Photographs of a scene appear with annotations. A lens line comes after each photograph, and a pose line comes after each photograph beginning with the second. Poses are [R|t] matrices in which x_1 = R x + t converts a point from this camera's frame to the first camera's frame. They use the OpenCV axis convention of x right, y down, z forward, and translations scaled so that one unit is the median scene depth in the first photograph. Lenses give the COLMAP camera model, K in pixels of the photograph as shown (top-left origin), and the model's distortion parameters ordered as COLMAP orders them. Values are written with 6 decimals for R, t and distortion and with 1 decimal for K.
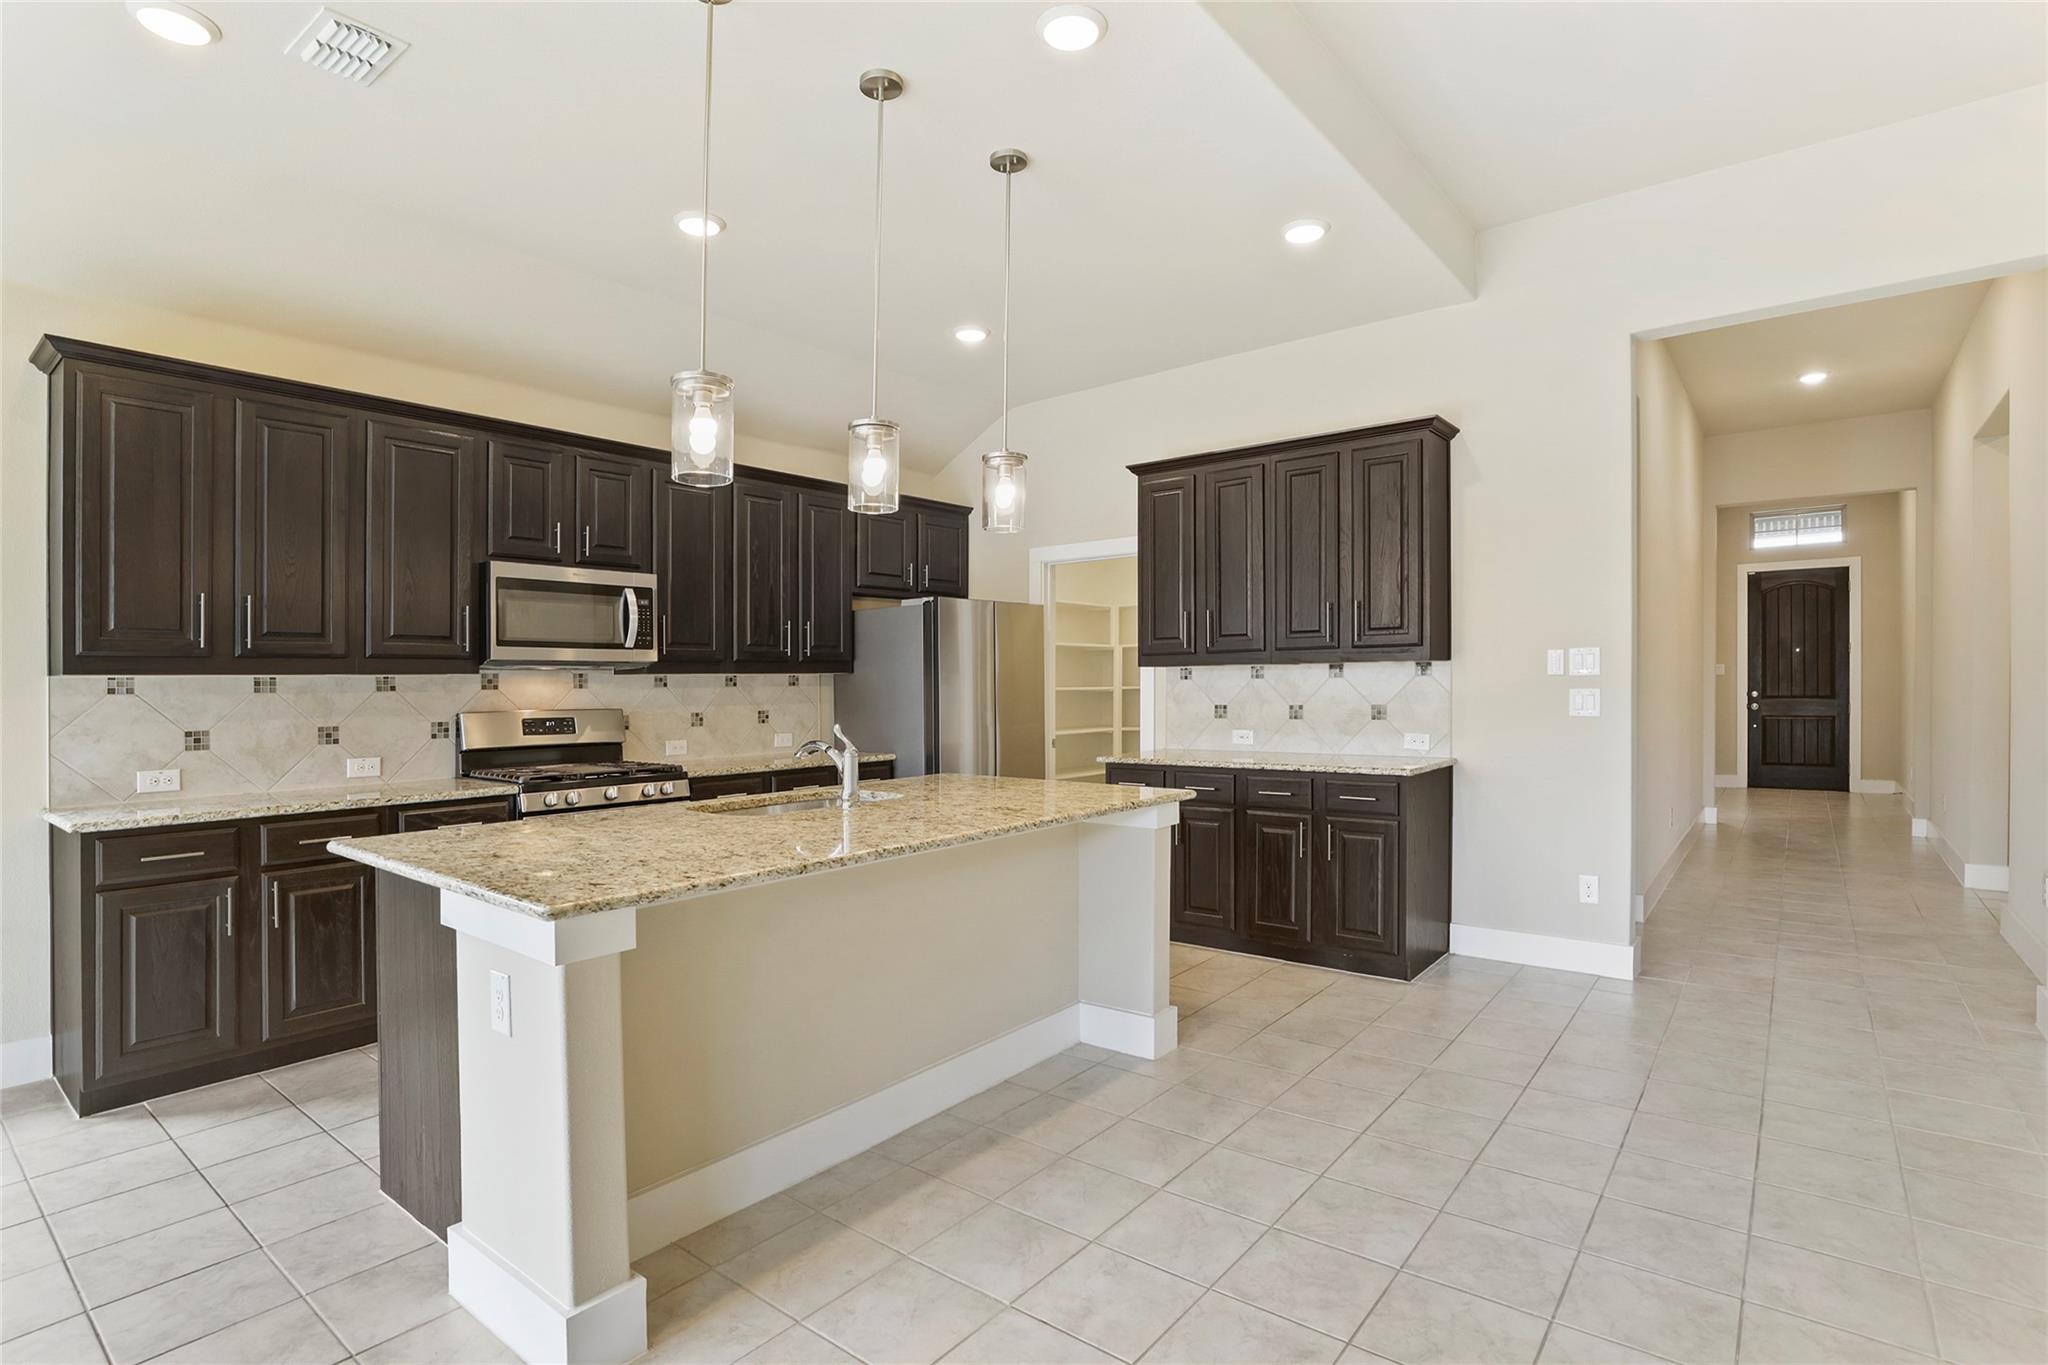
lens RADIAL K [[994.9, 0, 1020.3], [0, 994.9, 695.7], [0, 0, 1]] dist [-0.010445, 0.002343]
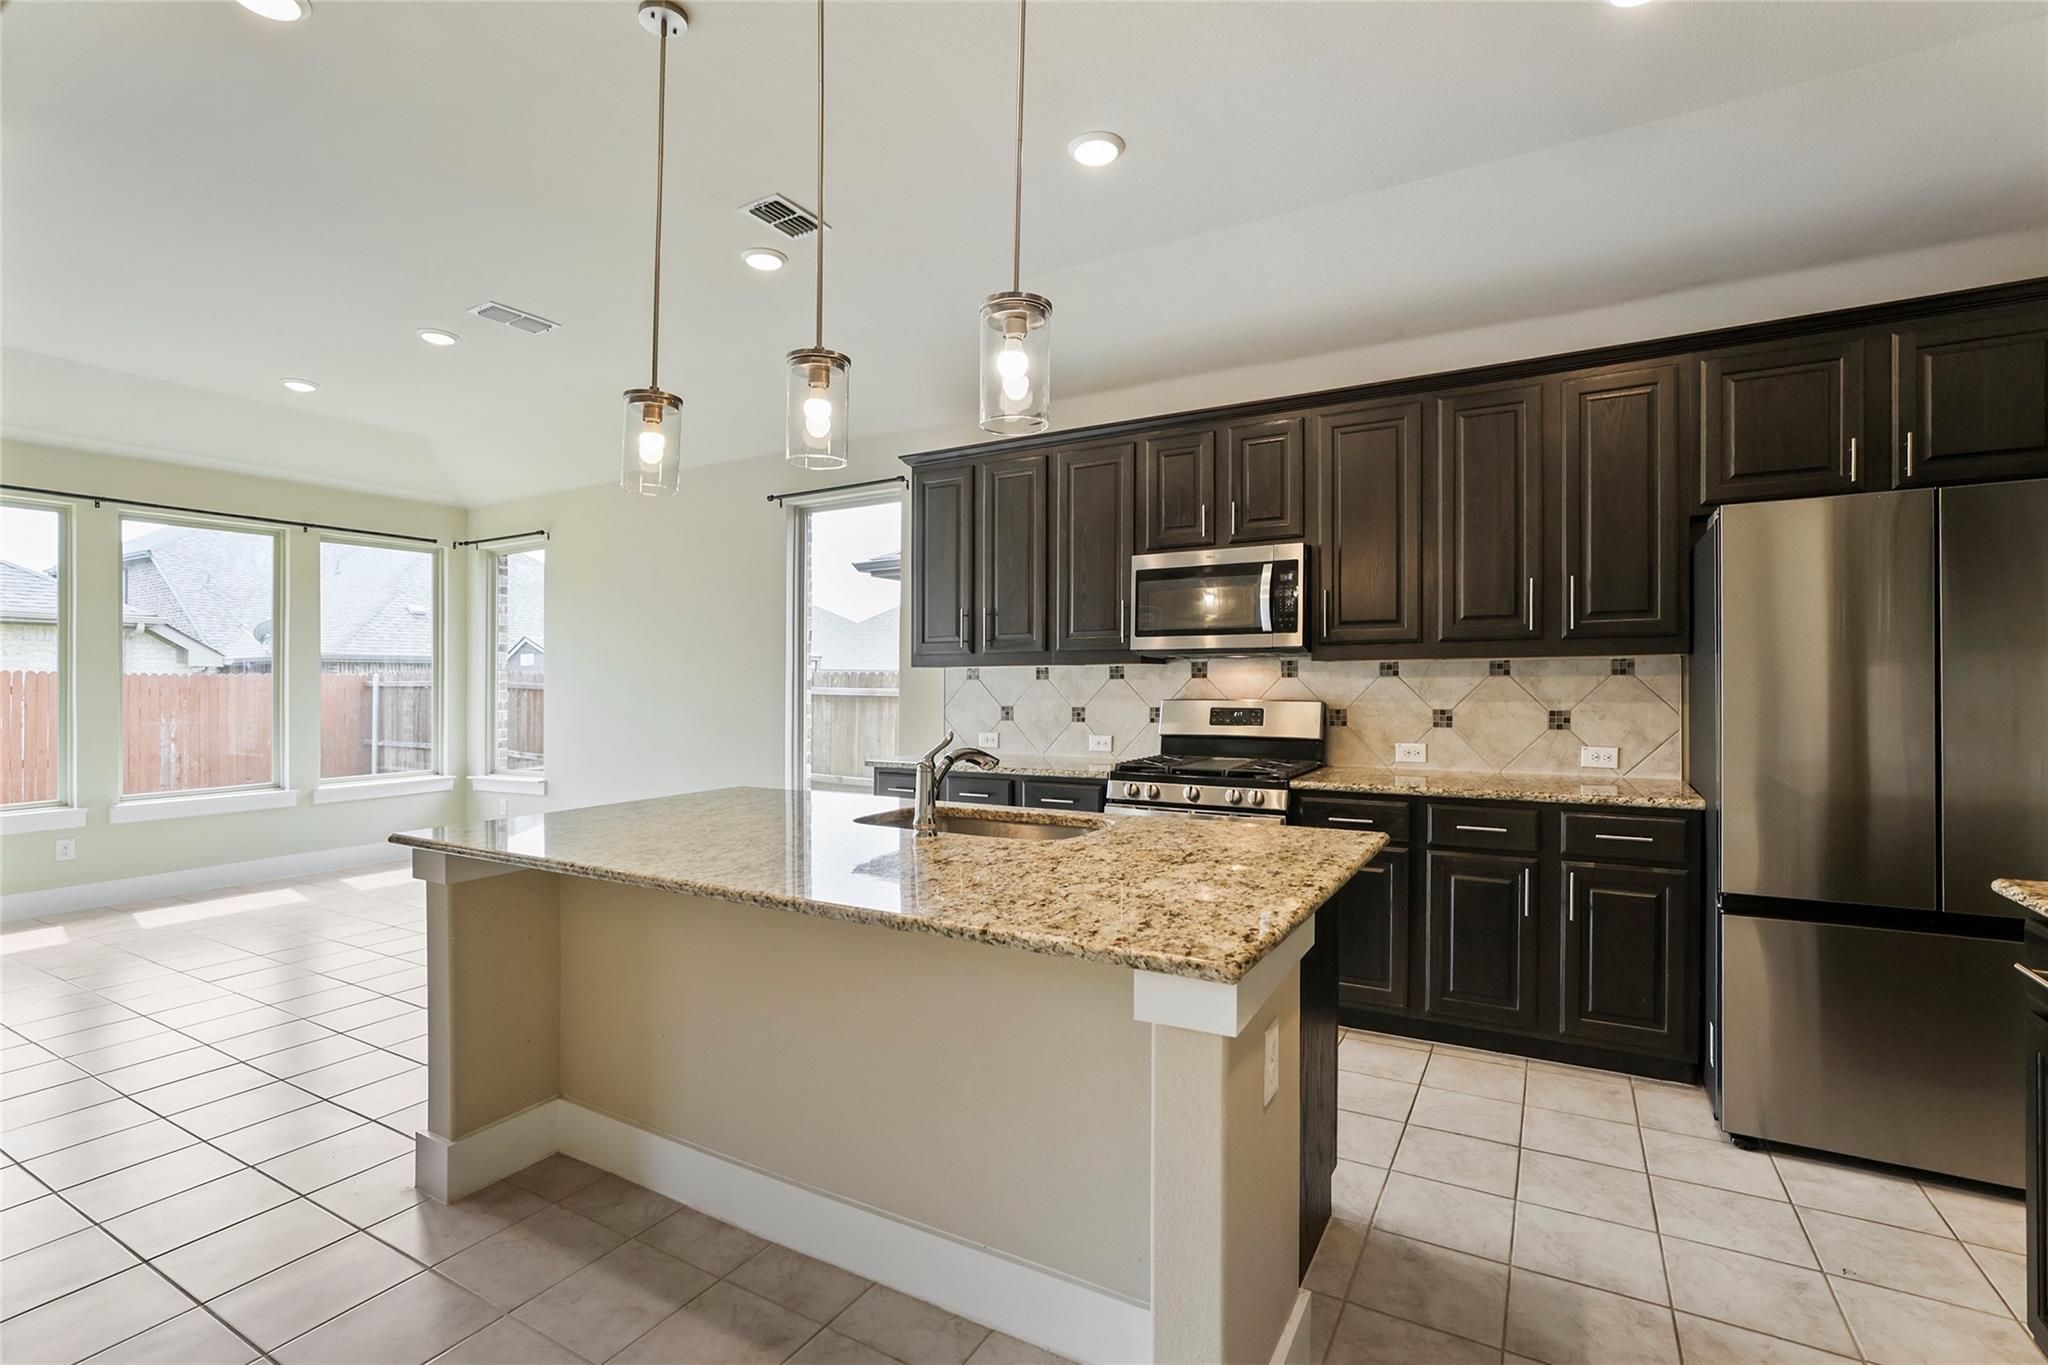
lens RADIAL K [[941.4, 0, 1026.0], [0, 941.4, 695.9], [0, 0, 1]] dist [-0.015772, 0.000102]
pose [[0.153818, 0.030625, -0.987625, 0.430092], [-0.005449, 0.999531, 0.030145, -0.017181], [0.988084, 0.000745, 0.153913, 0.733046]]
